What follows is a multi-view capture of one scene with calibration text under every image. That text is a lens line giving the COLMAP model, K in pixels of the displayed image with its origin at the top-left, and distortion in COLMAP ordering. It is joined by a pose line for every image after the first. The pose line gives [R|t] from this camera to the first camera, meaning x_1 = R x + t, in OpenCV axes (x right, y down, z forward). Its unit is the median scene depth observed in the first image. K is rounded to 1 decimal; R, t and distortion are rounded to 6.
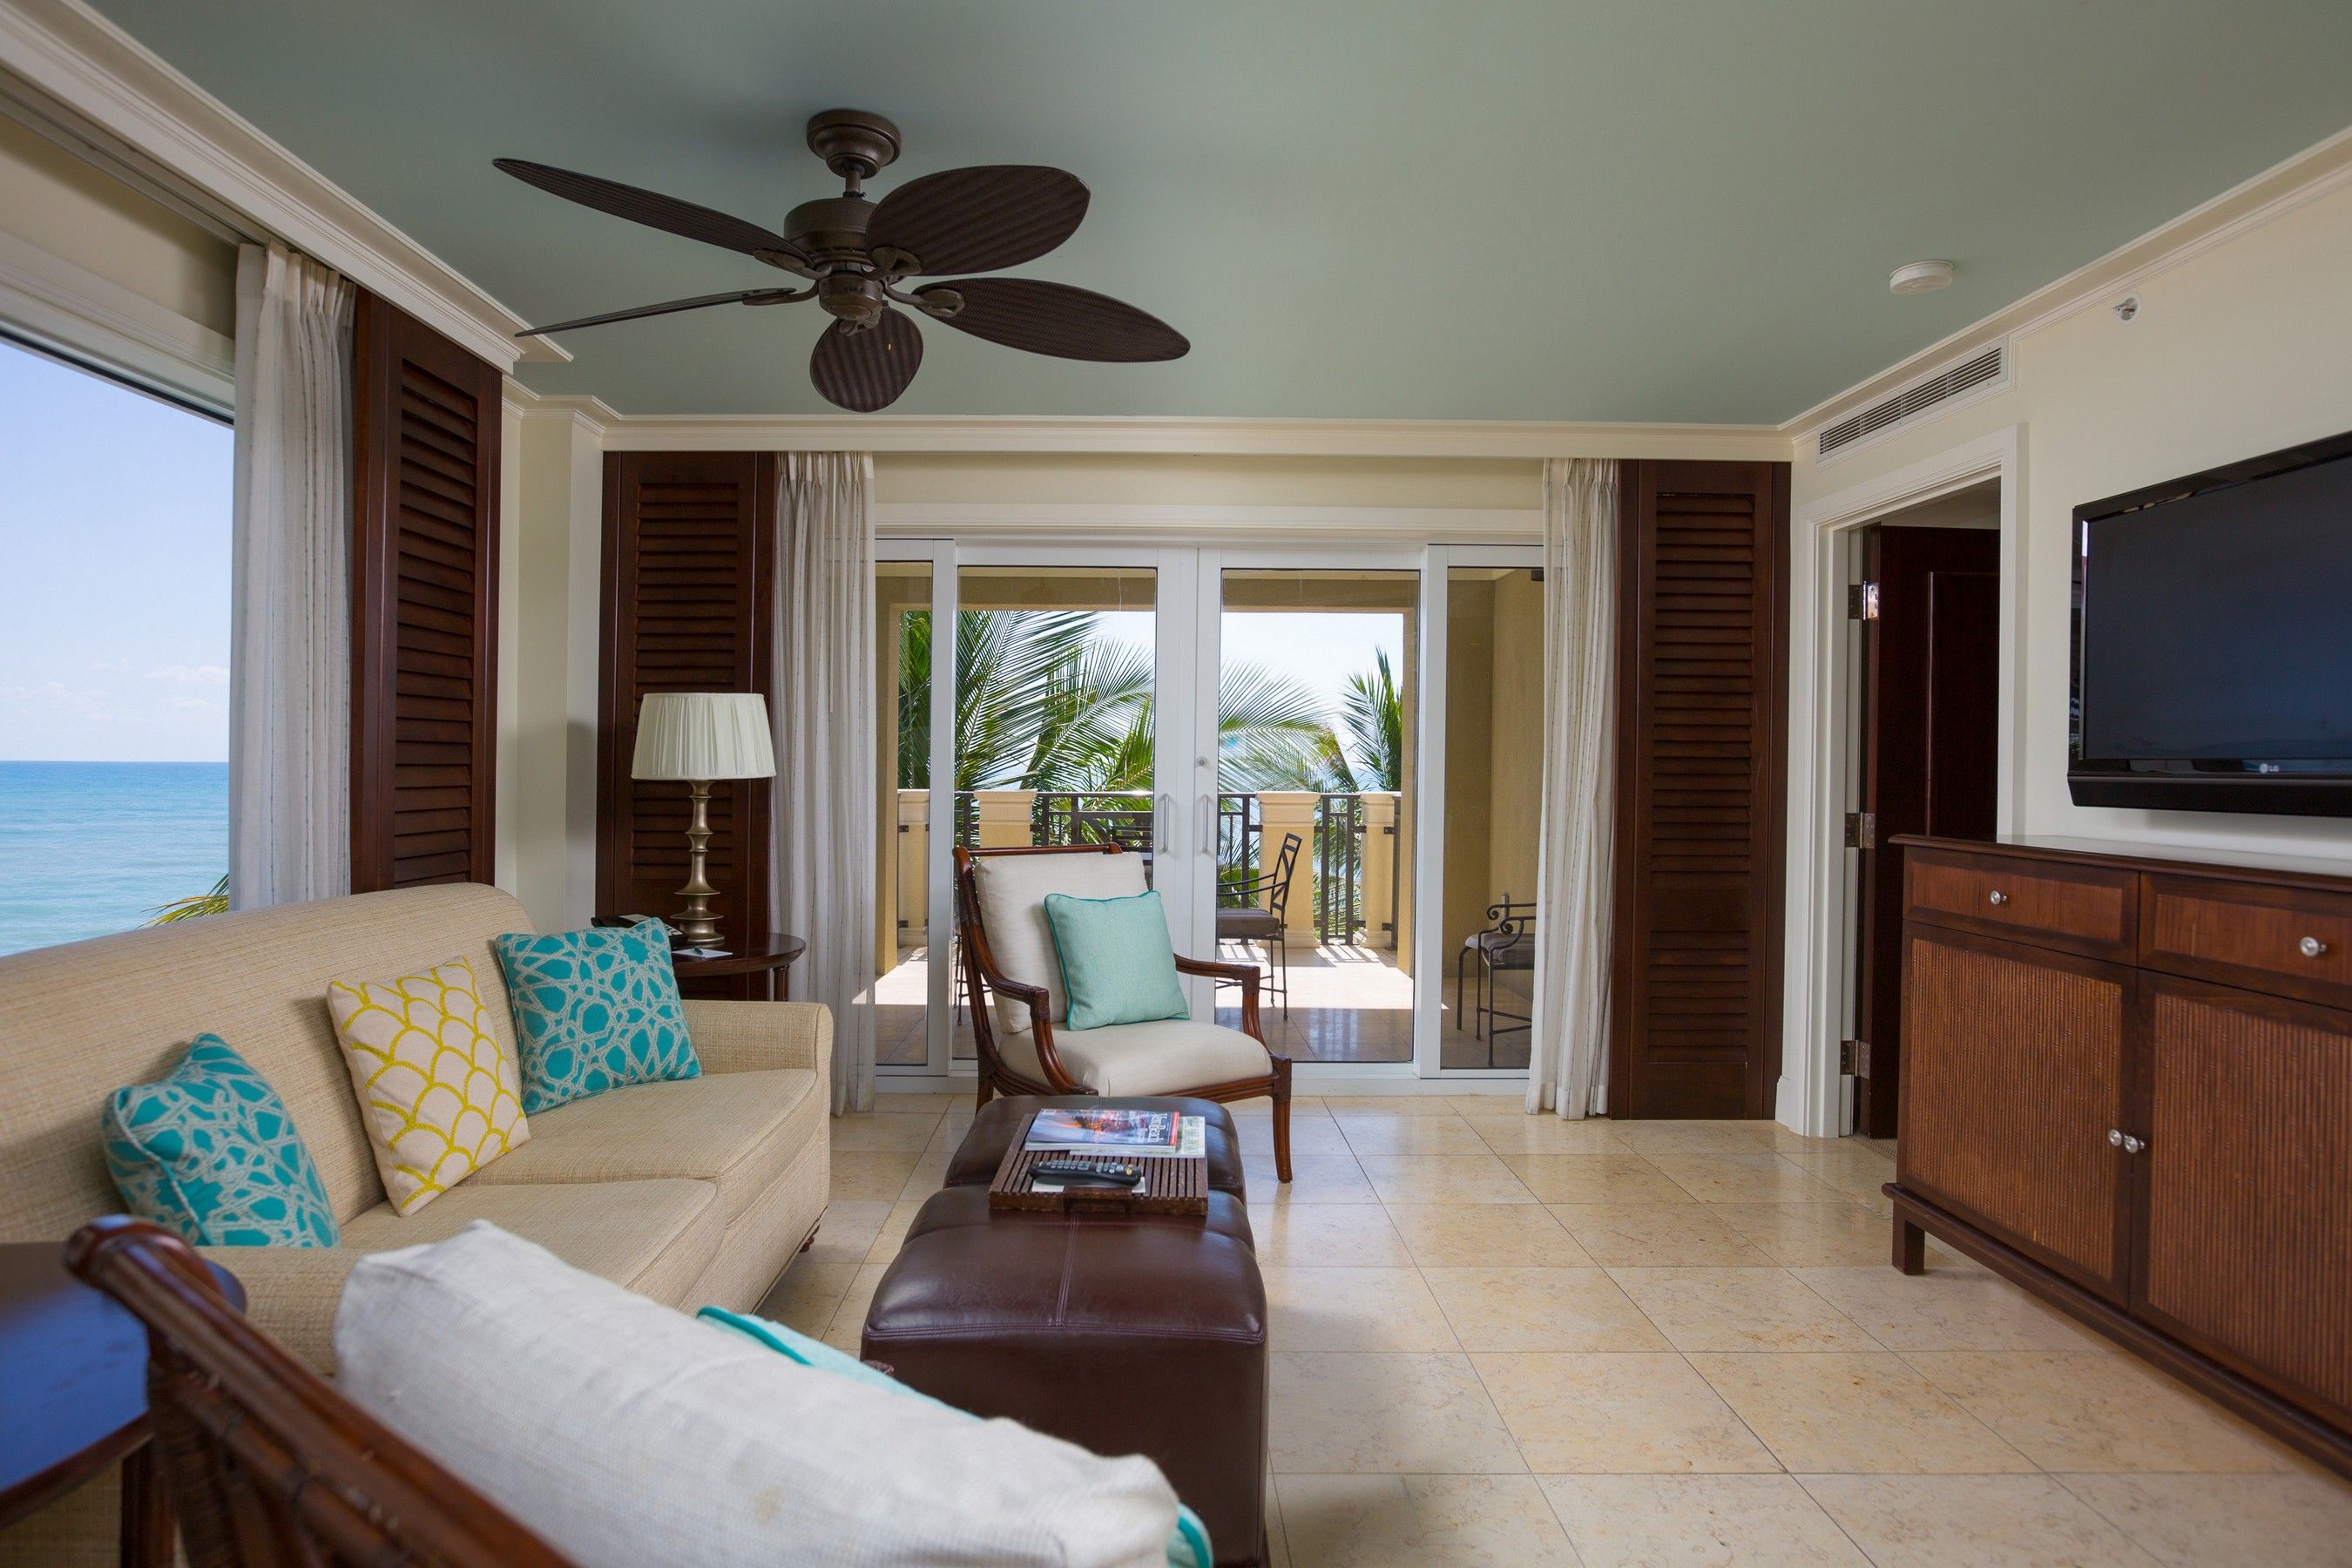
lens RADIAL K [[1373.9, 0, 1173.8], [0, 1373.9, 788.2], [0, 0, 1]] dist [-0.042524, 0.032975]
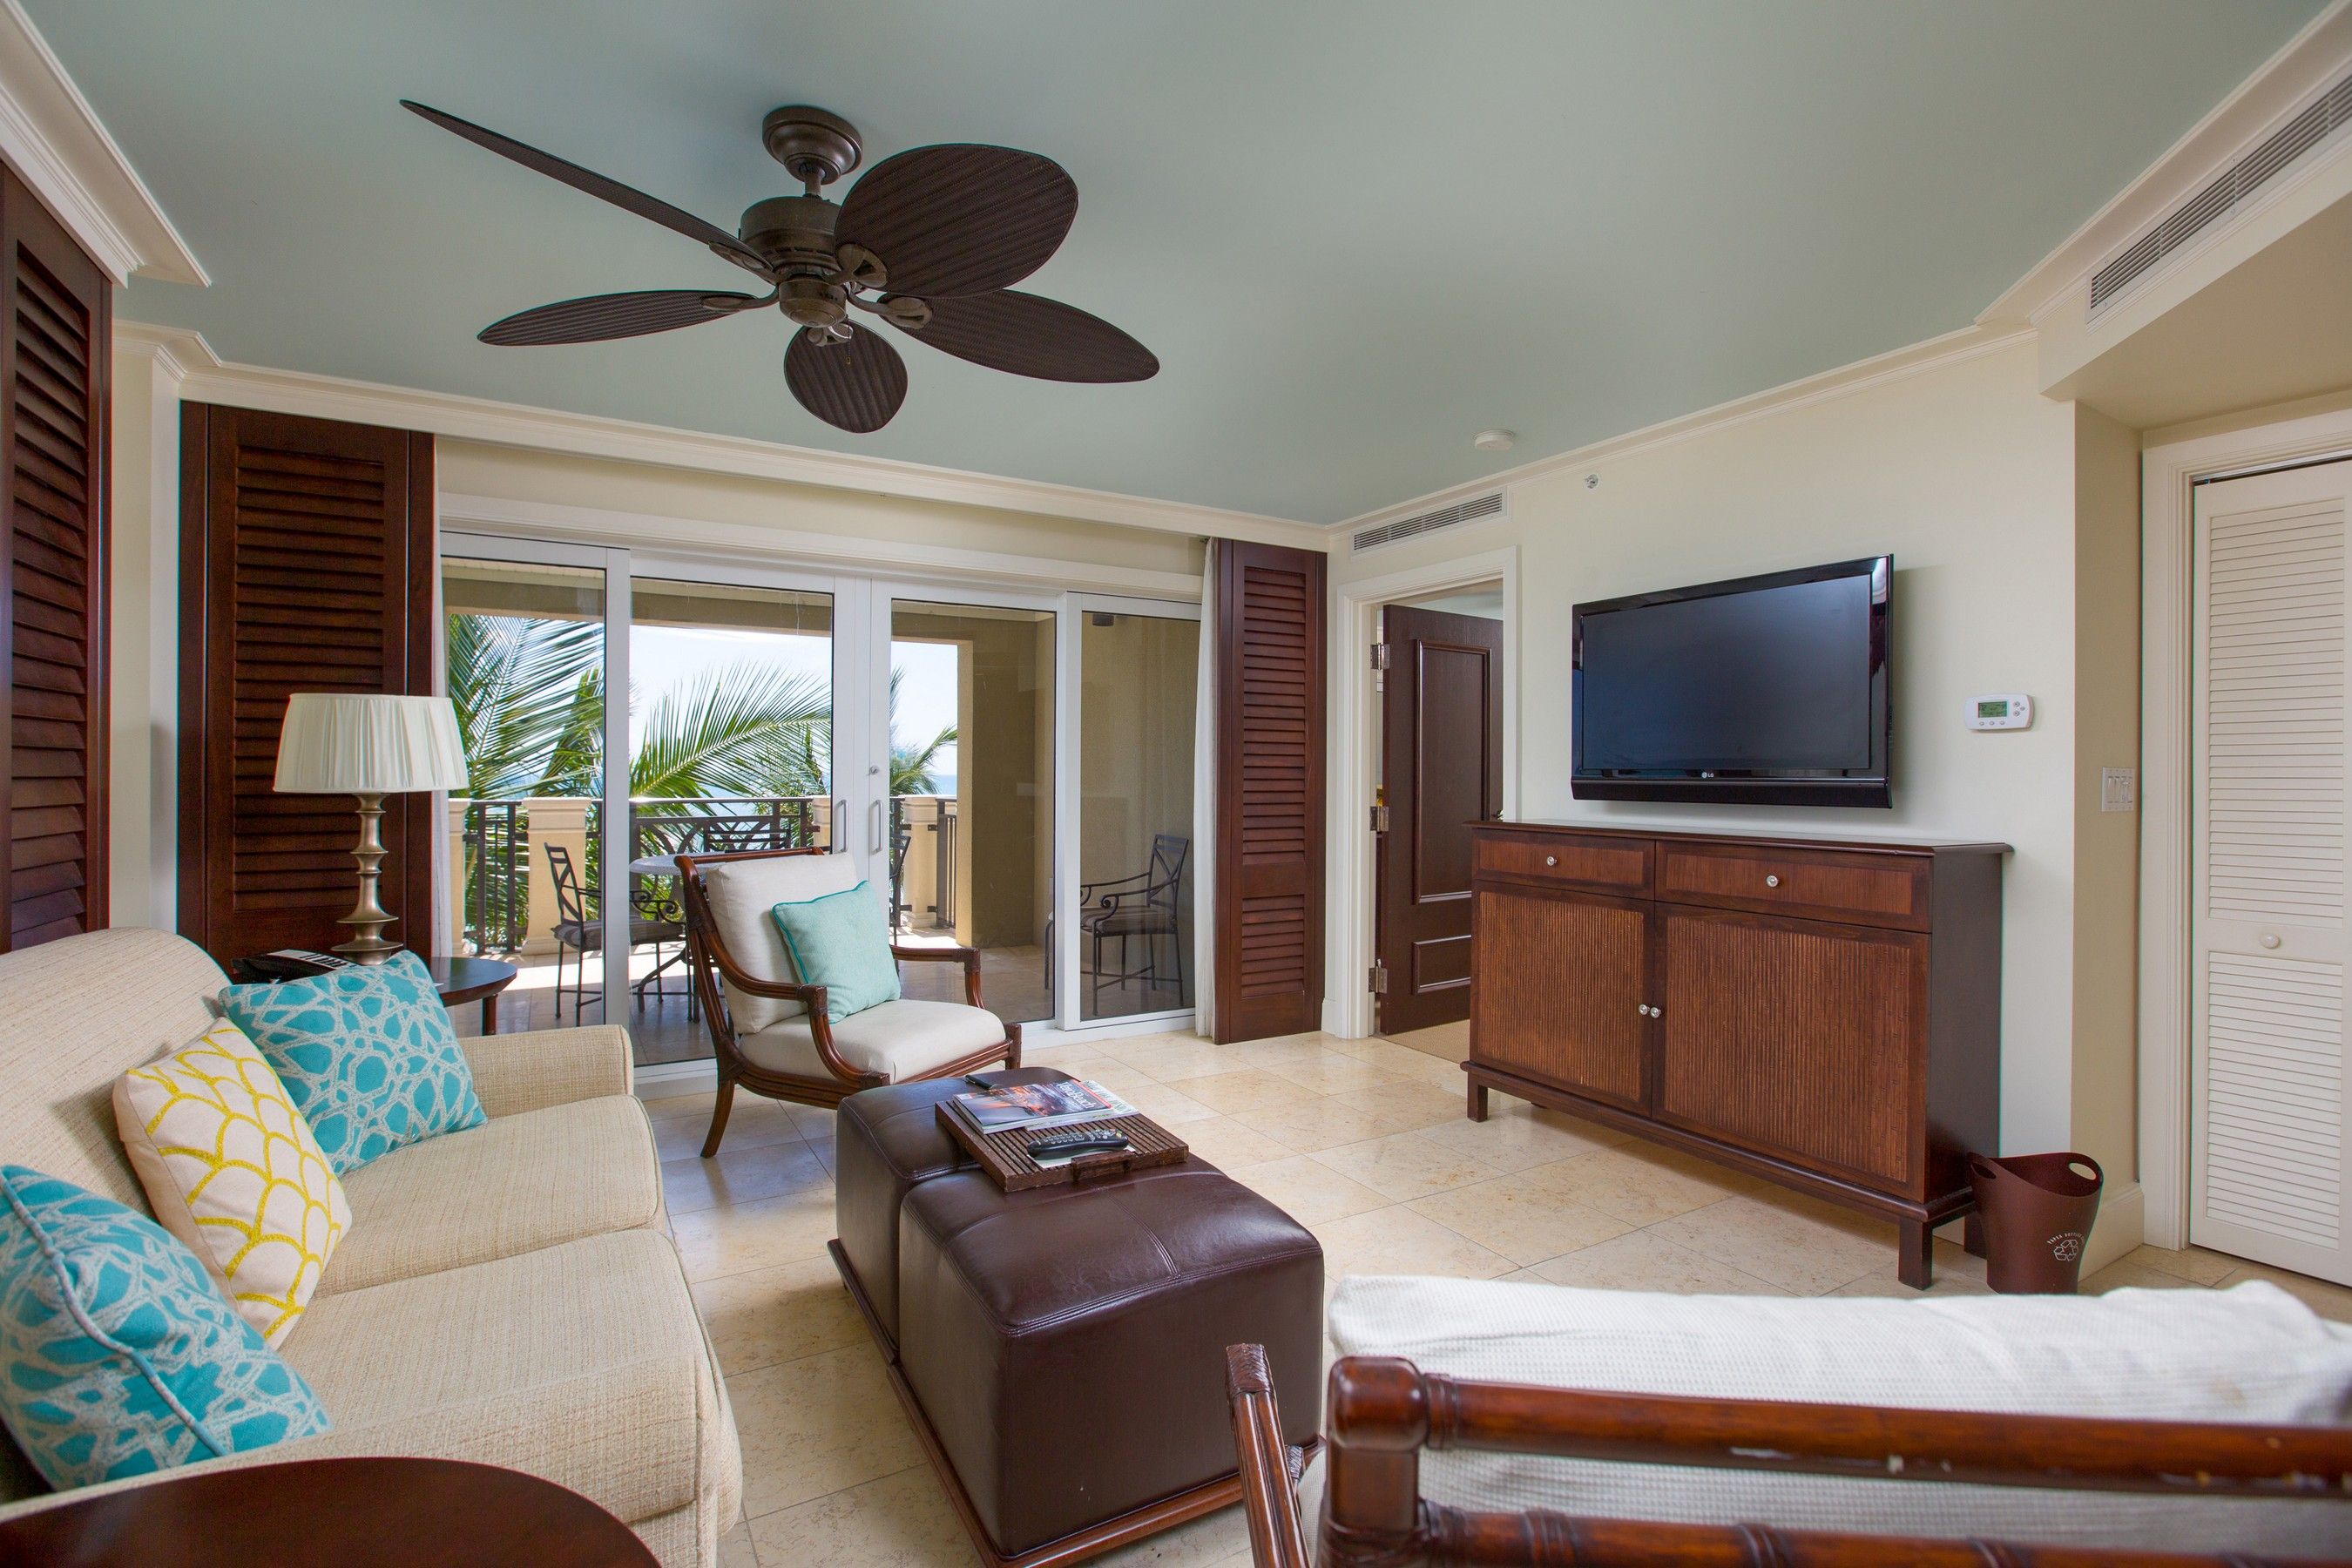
lens RADIAL K [[1105.1, 0, 1280.7], [0, 1105.1, 790.6], [0, 0, 1]] dist [-0.020126, 0.009987]
pose [[0.850639, -0.010846, 0.525638, -0.299501], [0.010525, 0.999938, 0.003600, -0.005221], [-0.525645, 0.002470, 0.850701, 0.117132]]
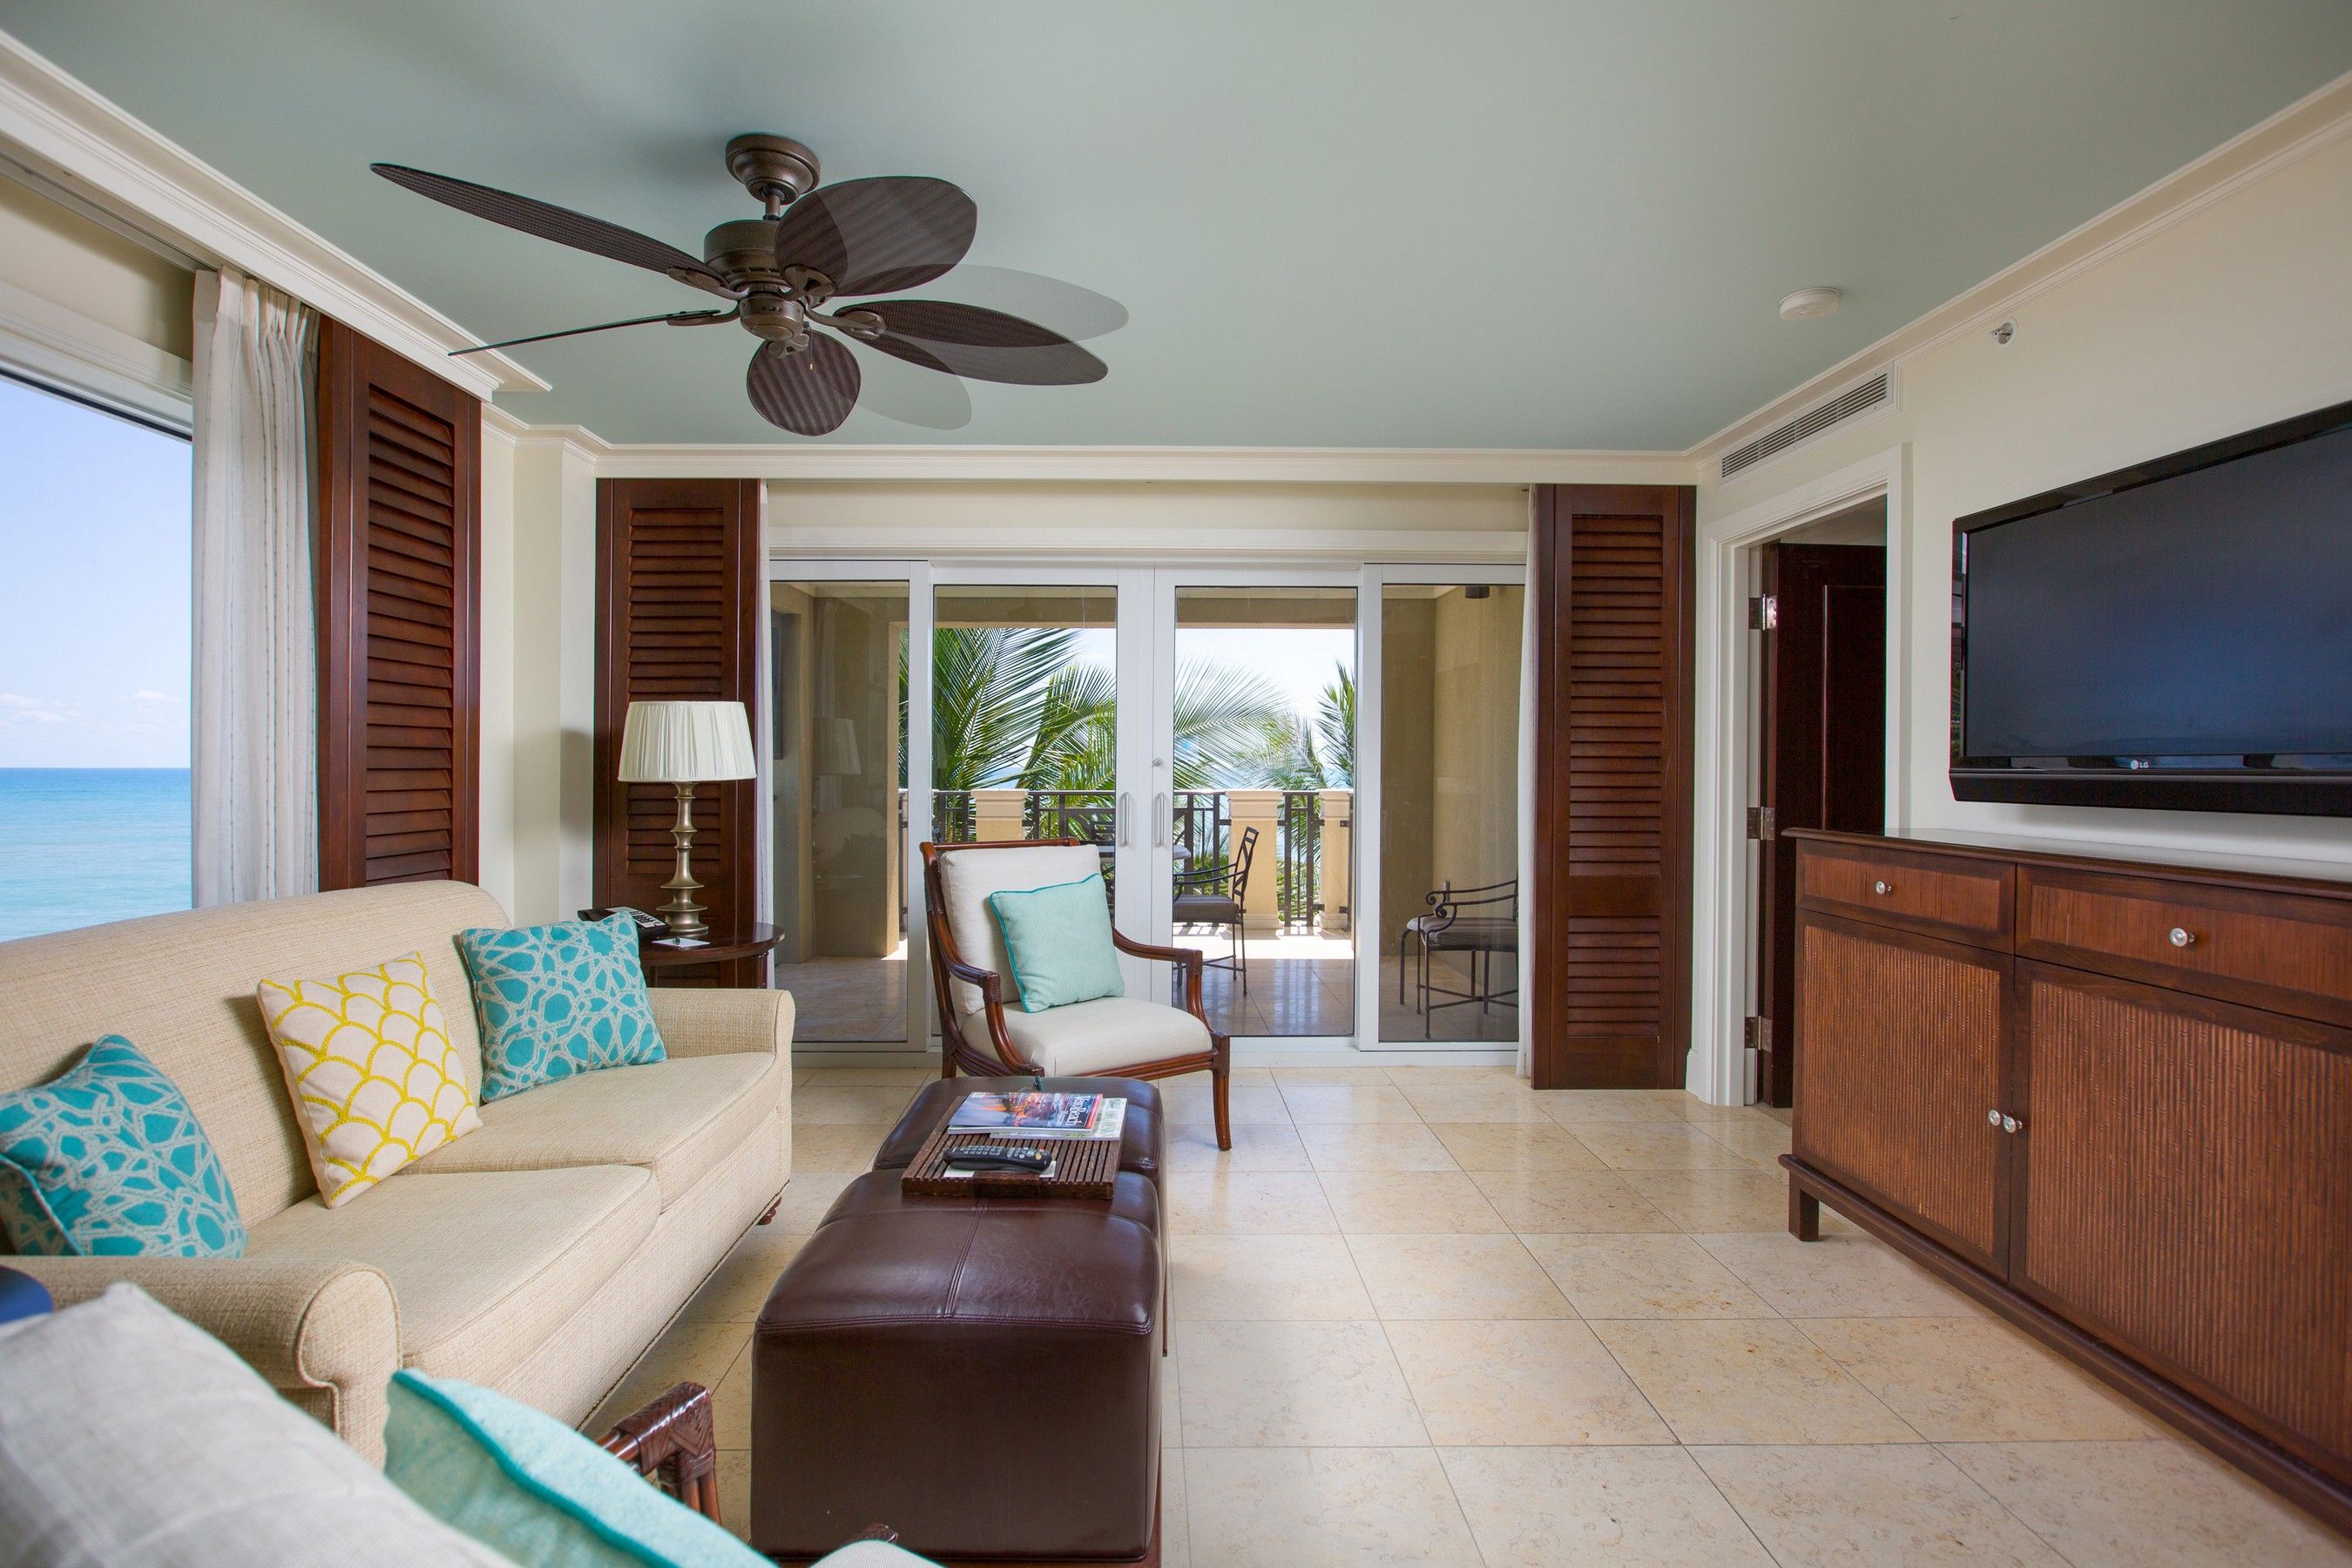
lens RADIAL K [[1205.0, 0, 1176.0], [0, 1205.0, 784.0], [0, 0, 1]] dist [-0.001519, 0.000296]
pose [[0.999981, -0.004423, 0.004317, 0.052527], [0.004432, 0.999988, -0.001959, -0.000988], [-0.004309, 0.001978, 0.999989, 0.063918]]
